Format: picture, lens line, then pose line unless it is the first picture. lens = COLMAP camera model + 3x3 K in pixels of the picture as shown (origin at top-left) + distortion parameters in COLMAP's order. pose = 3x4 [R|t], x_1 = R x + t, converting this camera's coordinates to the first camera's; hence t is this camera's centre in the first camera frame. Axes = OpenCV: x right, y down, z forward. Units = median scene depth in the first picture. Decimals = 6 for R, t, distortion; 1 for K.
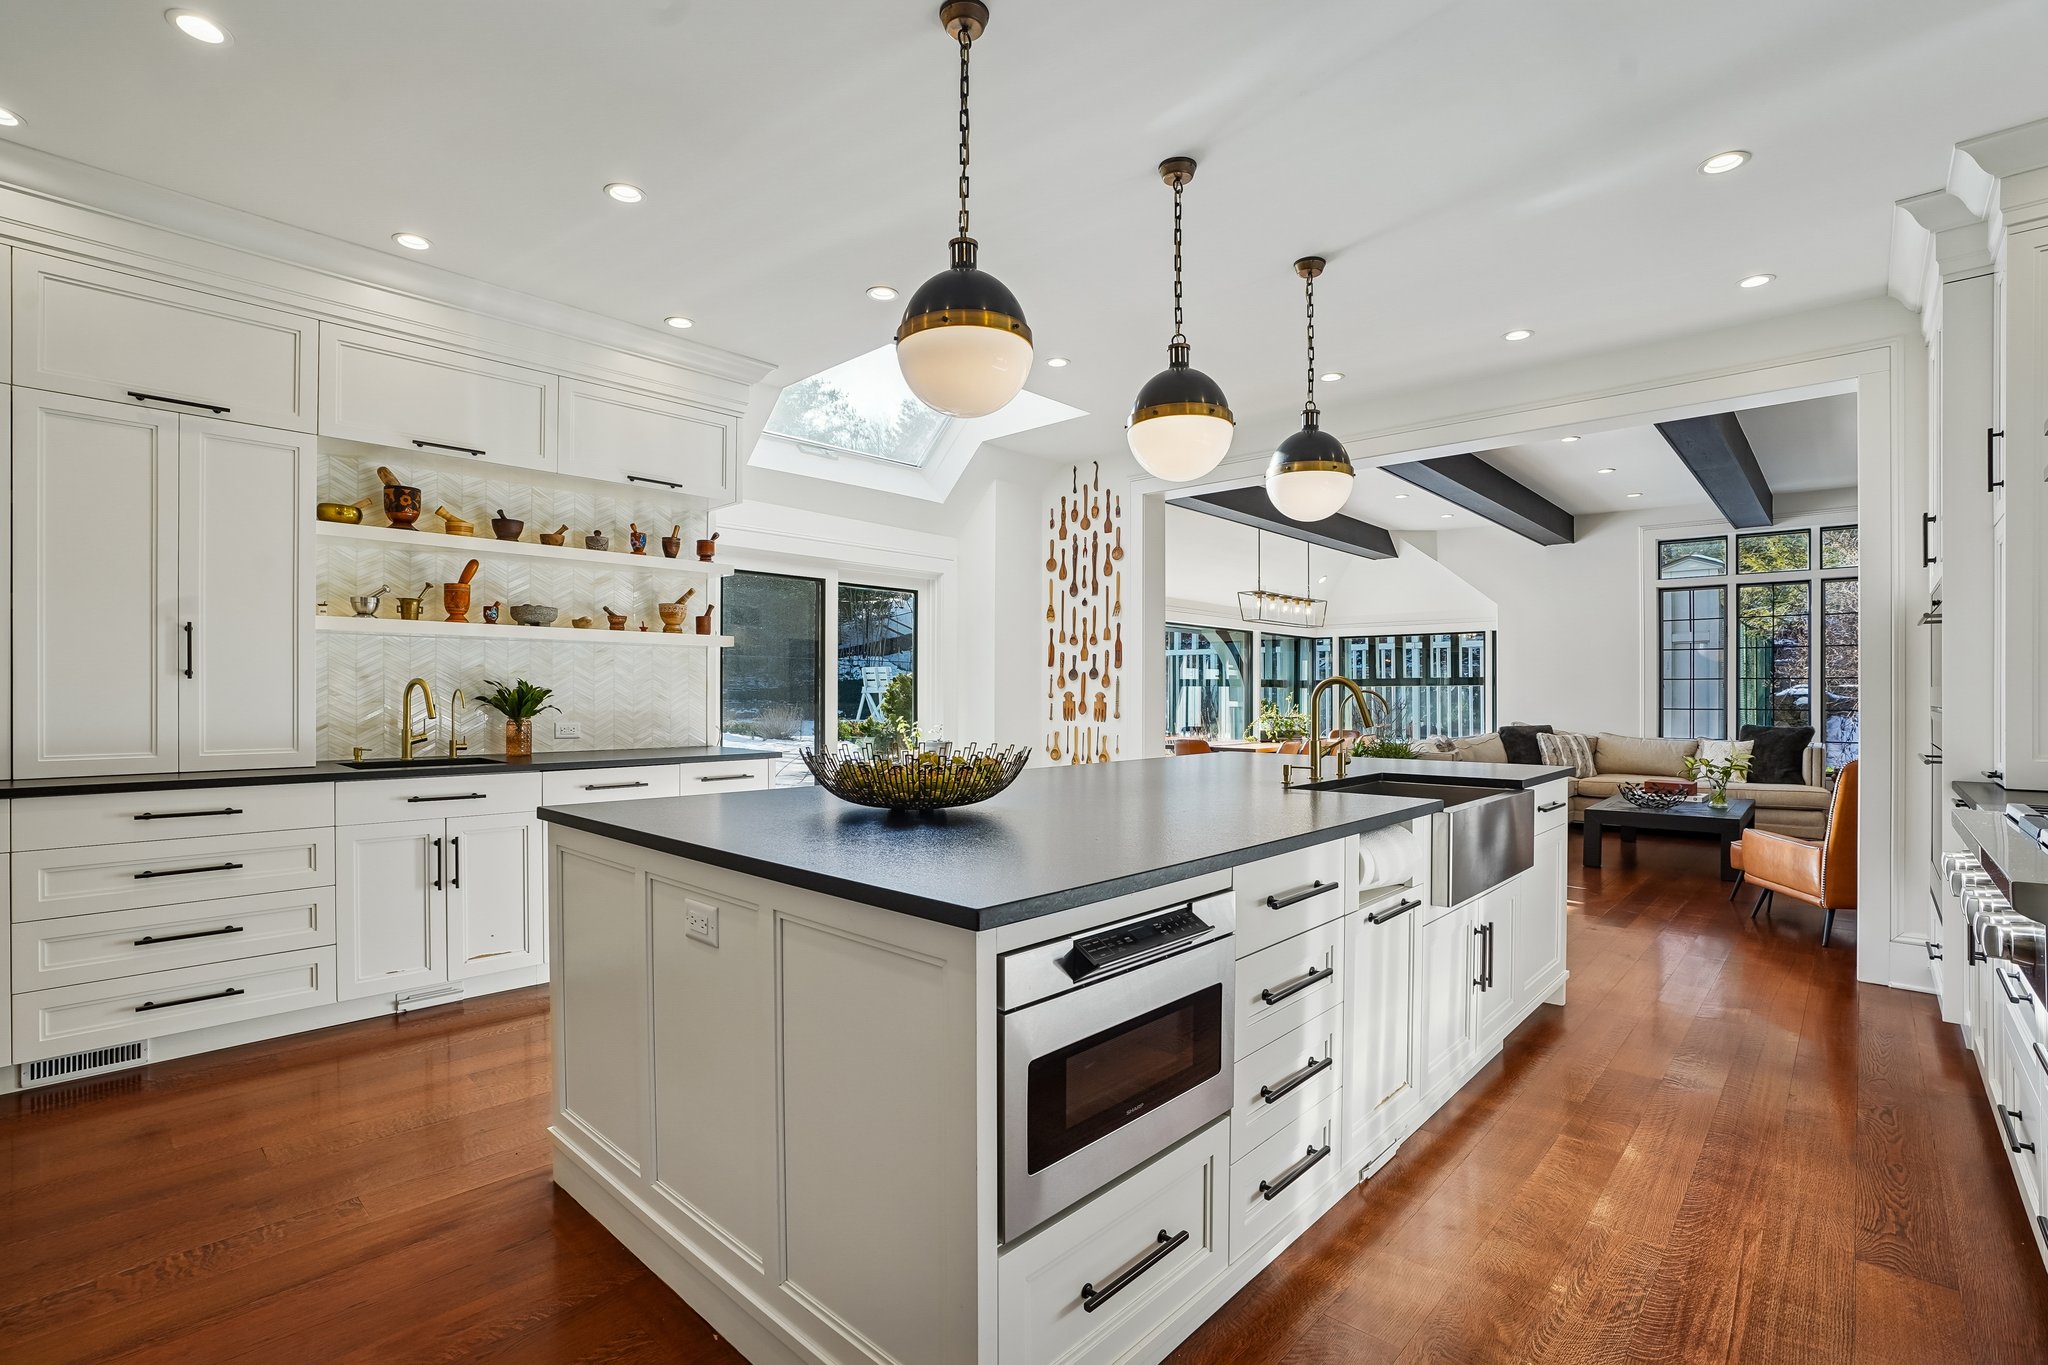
lens RADIAL K [[935.7, 0, 1013.9], [0, 935.7, 692.6], [0, 0, 1]] dist [-0.050610, 0.015634]
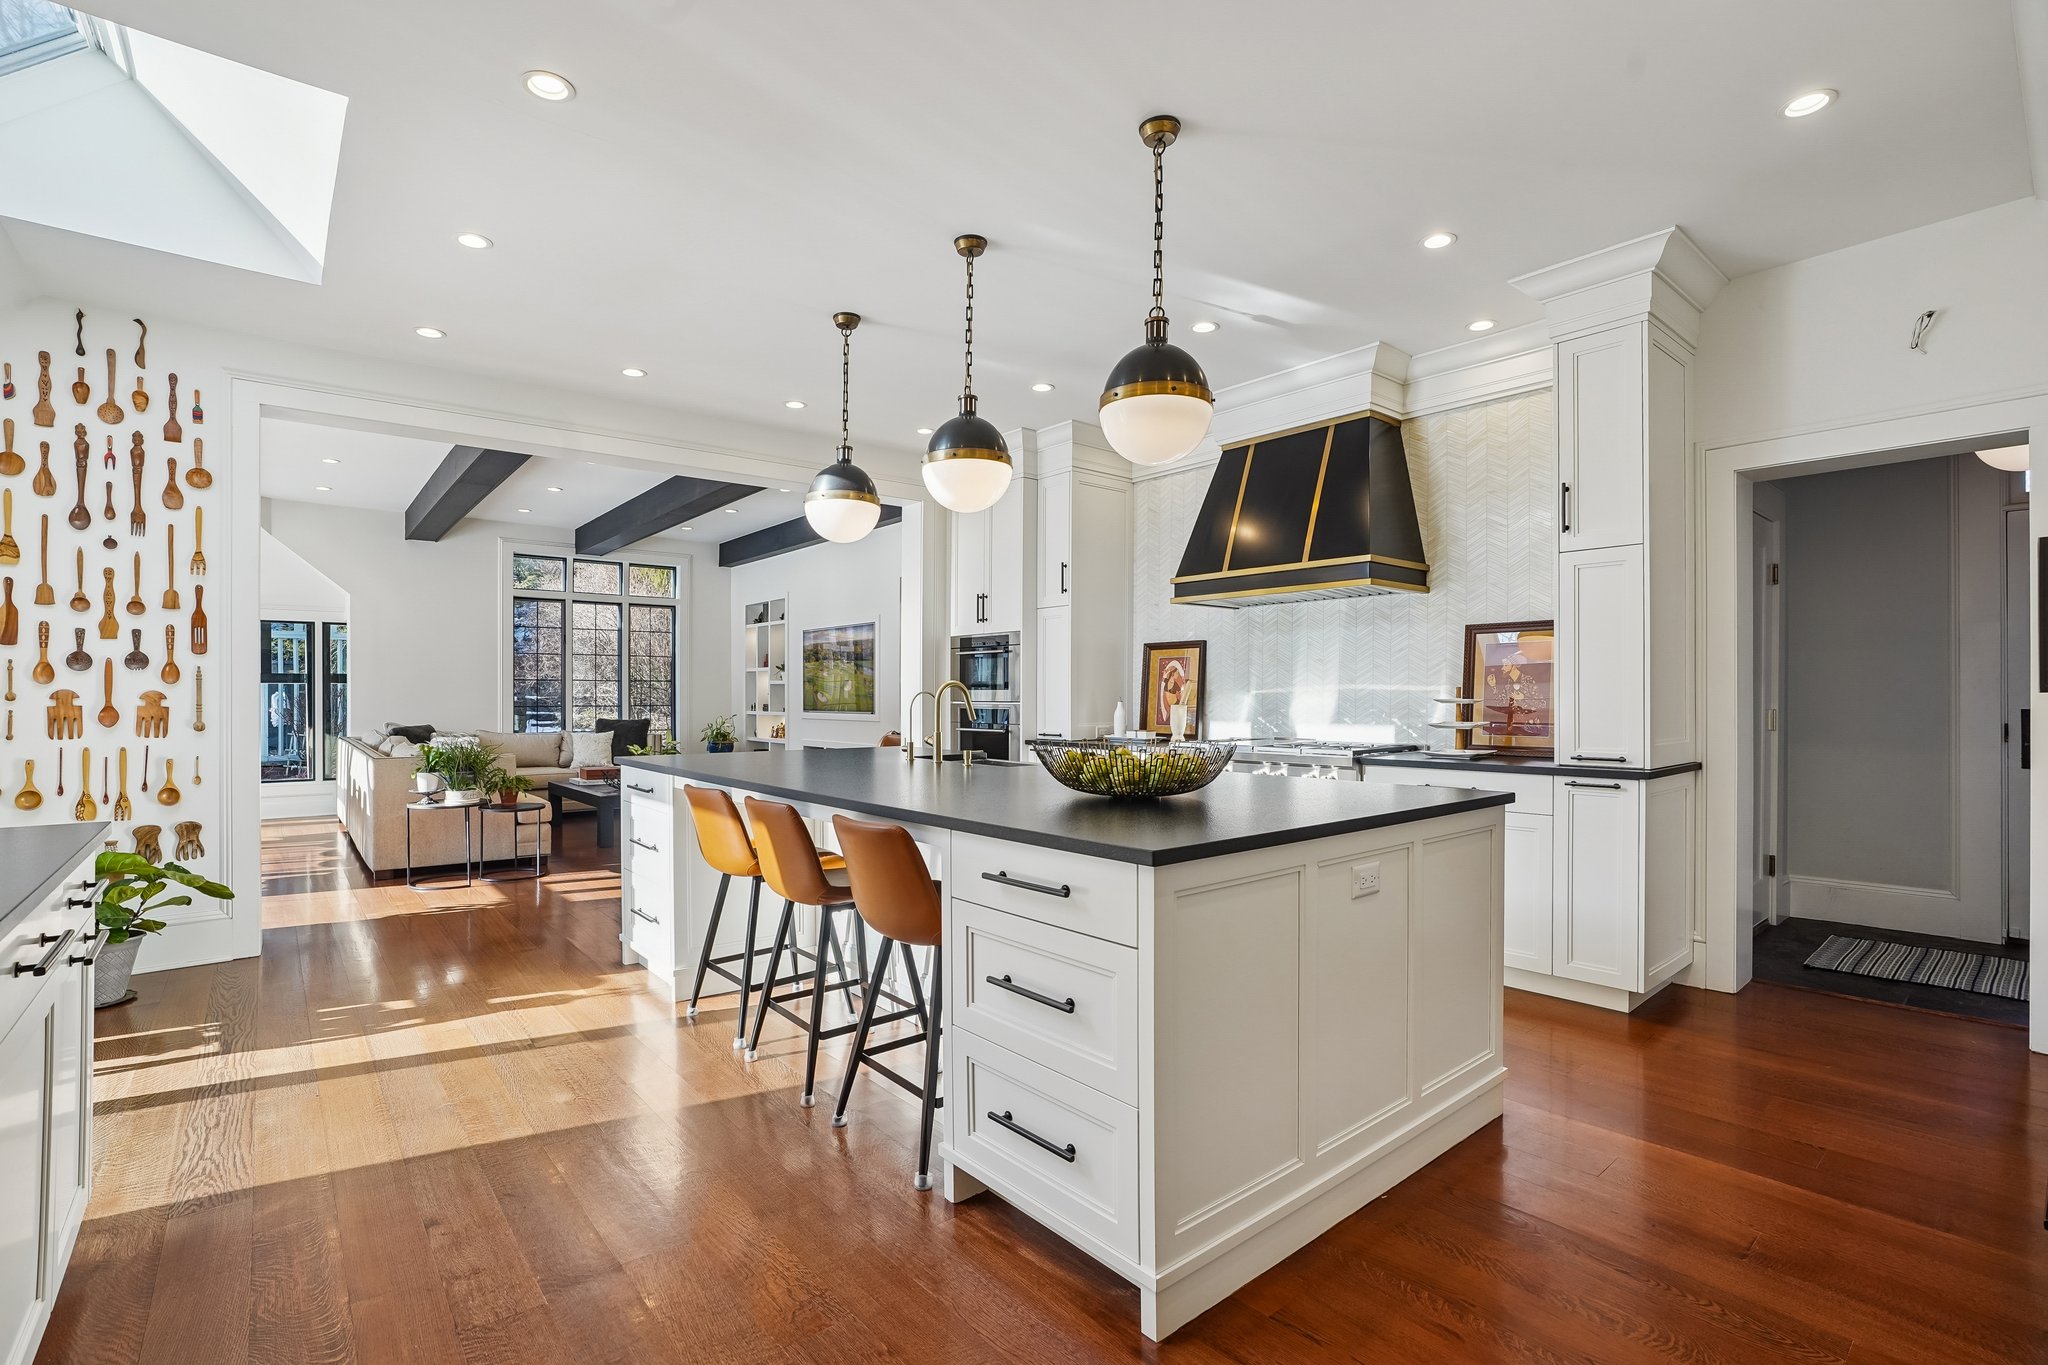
lens RADIAL K [[935.7, 0, 1013.9], [0, 935.7, 692.6], [0, 0, 1]] dist [-0.050610, 0.015634]
pose [[0.119814, -0.000386, 0.992796, -0.440136], [-0.000664, 1.000000, 0.000469, 0.000238], [-0.992796, -0.000715, 0.119814, 0.349126]]
